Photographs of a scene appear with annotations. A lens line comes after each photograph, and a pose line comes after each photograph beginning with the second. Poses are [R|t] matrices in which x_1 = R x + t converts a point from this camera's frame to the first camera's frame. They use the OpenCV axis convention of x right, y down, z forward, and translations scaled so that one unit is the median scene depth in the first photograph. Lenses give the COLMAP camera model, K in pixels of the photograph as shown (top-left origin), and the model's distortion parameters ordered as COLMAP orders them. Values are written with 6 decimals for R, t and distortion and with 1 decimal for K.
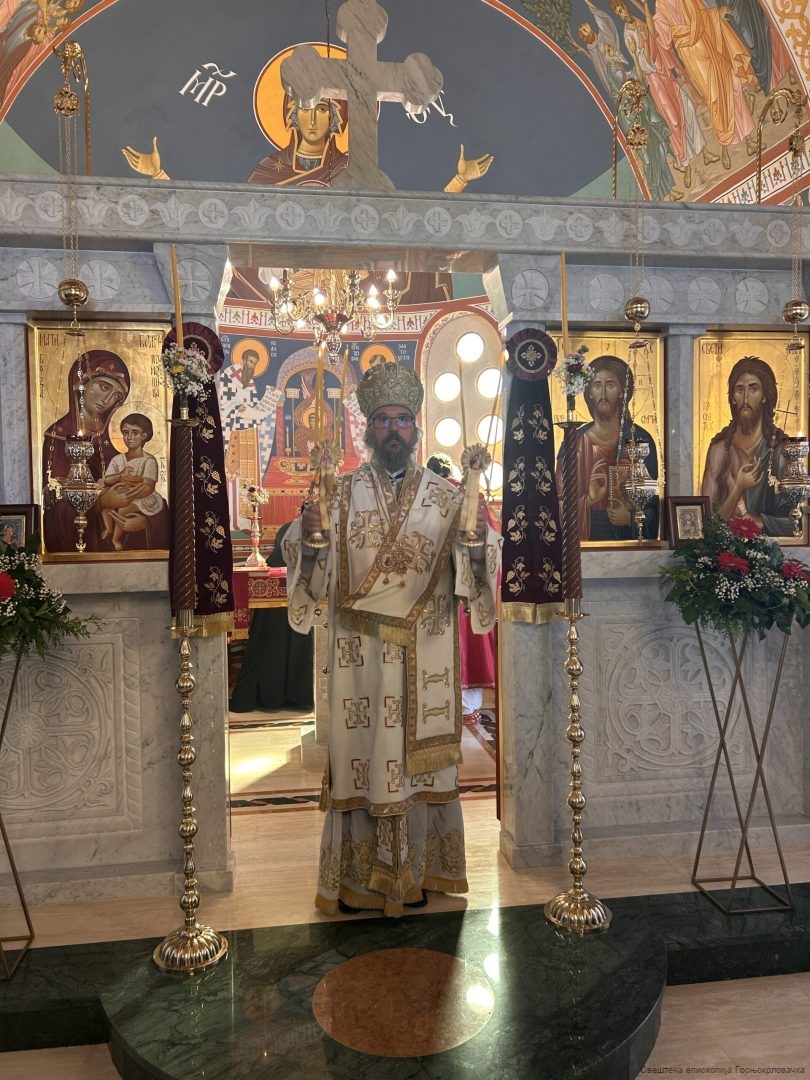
lens RADIAL K [[800.1, 0, 410.4], [0, 800.1, 537.0], [0, 0, 1]] dist [0.050584, -0.055072]
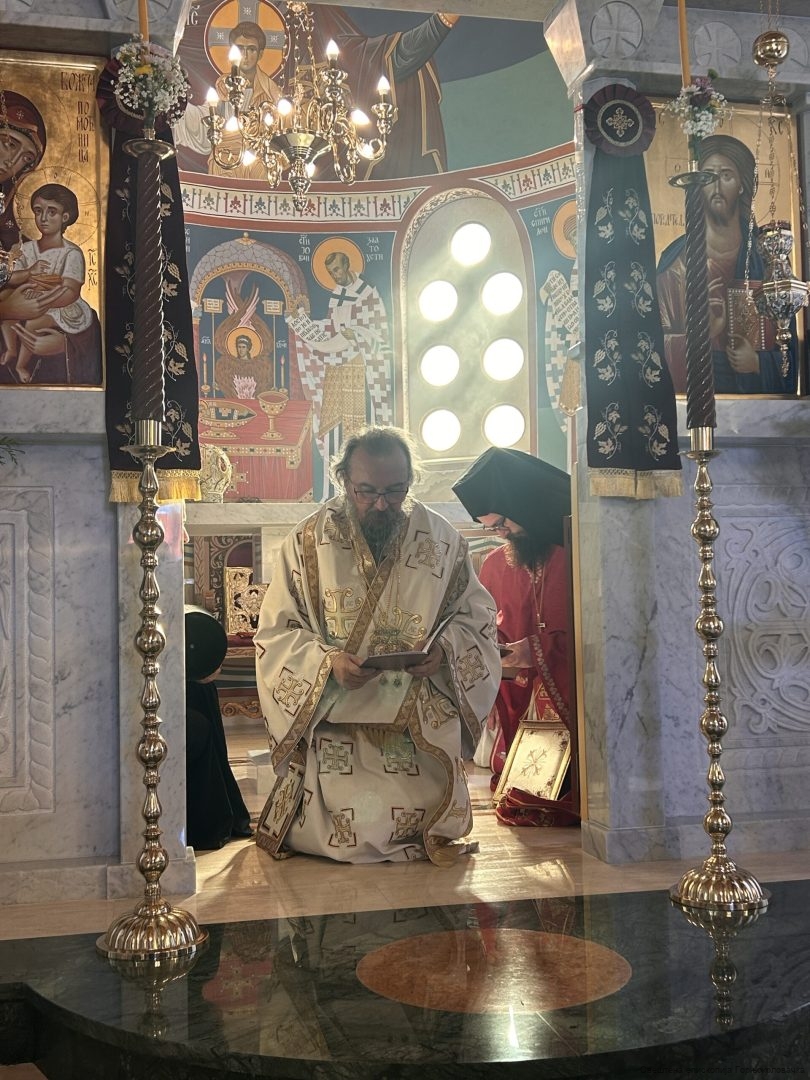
lens RADIAL K [[1182.3, 0, 406.4], [0, 1182.3, 544.4], [0, 0, 1]] dist [0.037257, 0.000000]
pose [[0.997838, -0.003613, 0.065629, -0.106750], [0.008734, 0.996923, -0.077904, 0.223568], [-0.065146, 0.078309, 0.994798, 0.002579]]
